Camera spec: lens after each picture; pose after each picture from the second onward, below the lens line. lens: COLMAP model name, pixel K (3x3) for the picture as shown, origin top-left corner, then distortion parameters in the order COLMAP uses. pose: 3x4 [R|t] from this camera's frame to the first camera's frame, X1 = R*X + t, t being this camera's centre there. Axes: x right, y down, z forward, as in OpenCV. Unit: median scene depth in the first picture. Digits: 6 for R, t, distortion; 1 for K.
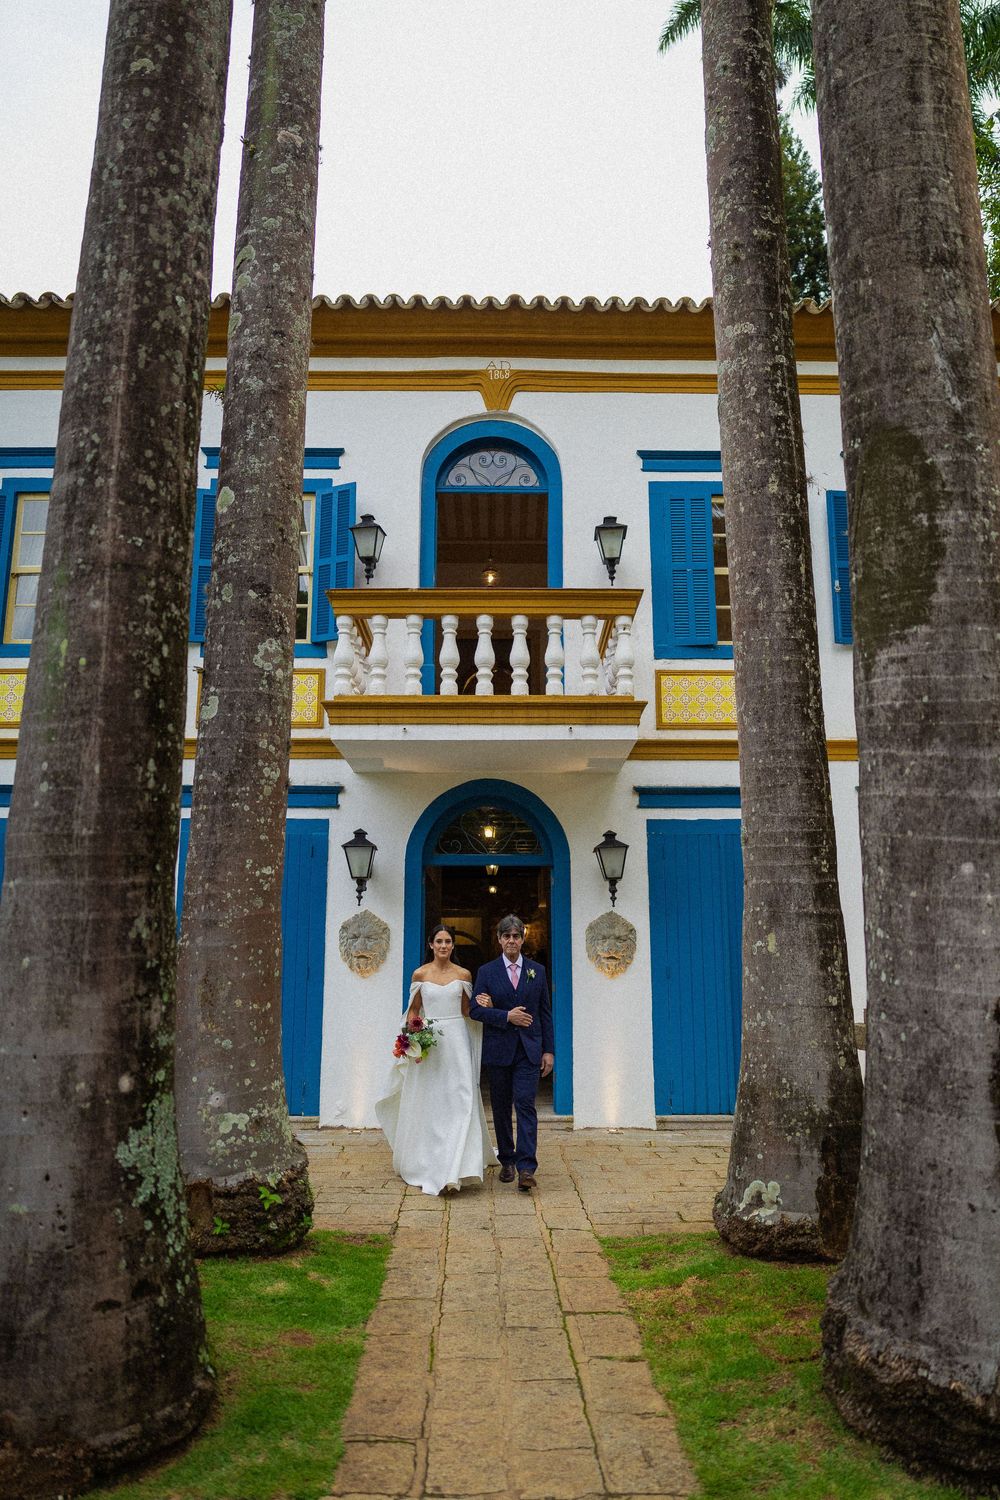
lens RADIAL K [[1083.1, 0, 499.8], [0, 1083.1, 751.3], [0, 0, 1]] dist [0.001572, -0.004887]
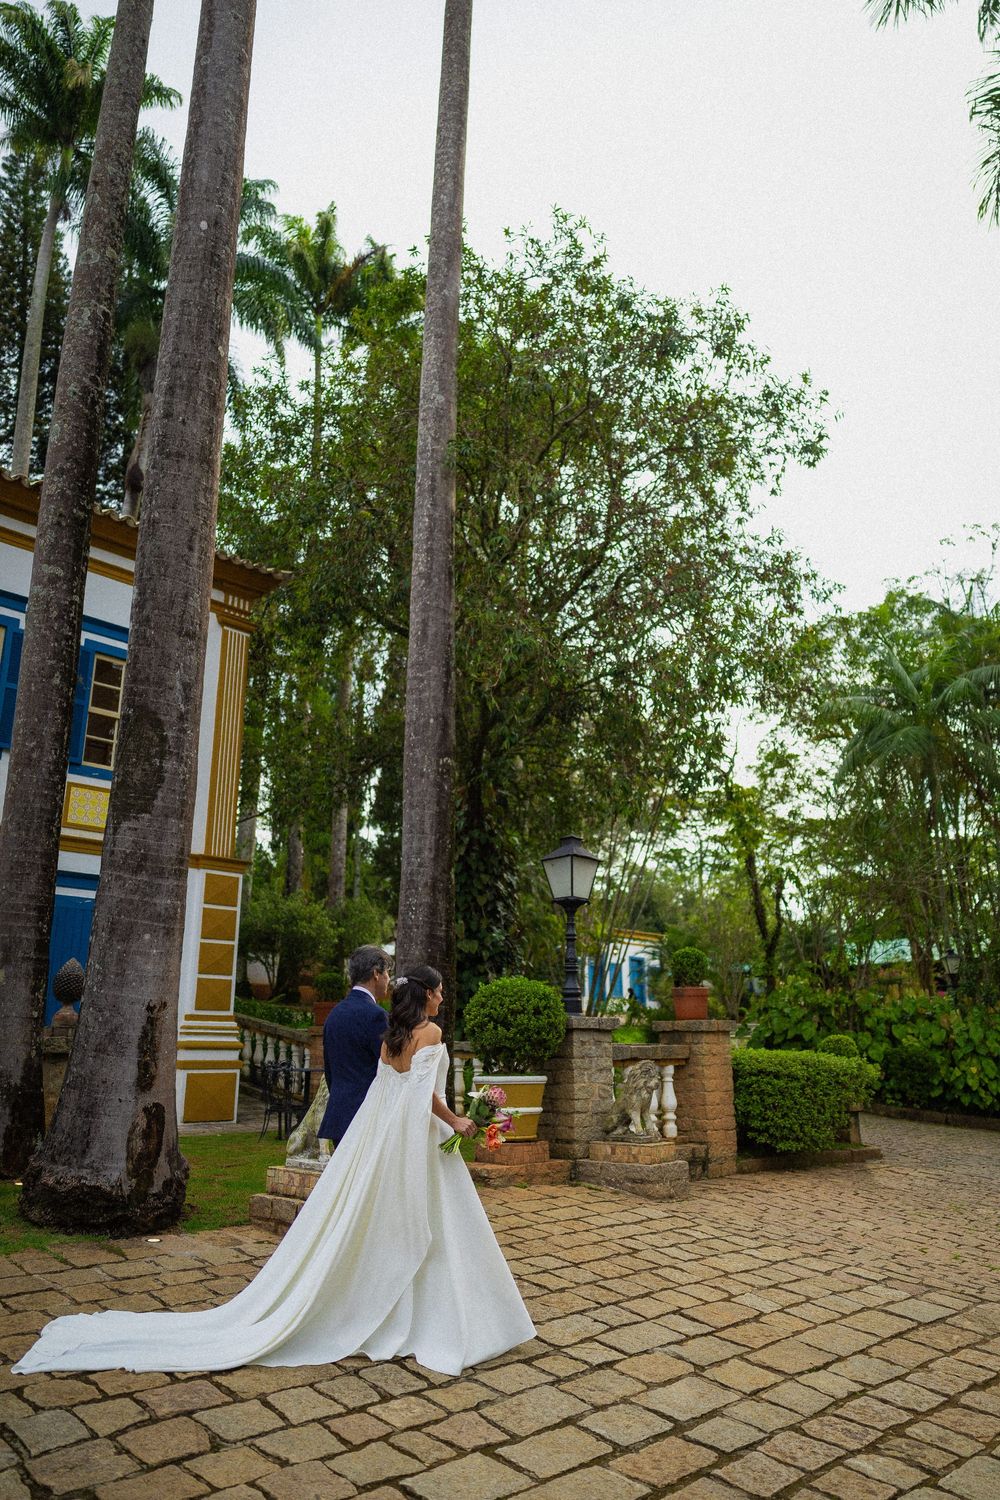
lens RADIAL K [[1083.1, 0, 498.6], [0, 1083.1, 751.4], [0, 0, 1]] dist [0.001572, -0.004887]
pose [[0.712838, 0.189155, 0.675339, -0.517226], [-0.148362, 0.981820, -0.118396, -0.087365], [-0.685456, -0.015797, 0.727942, -0.897143]]
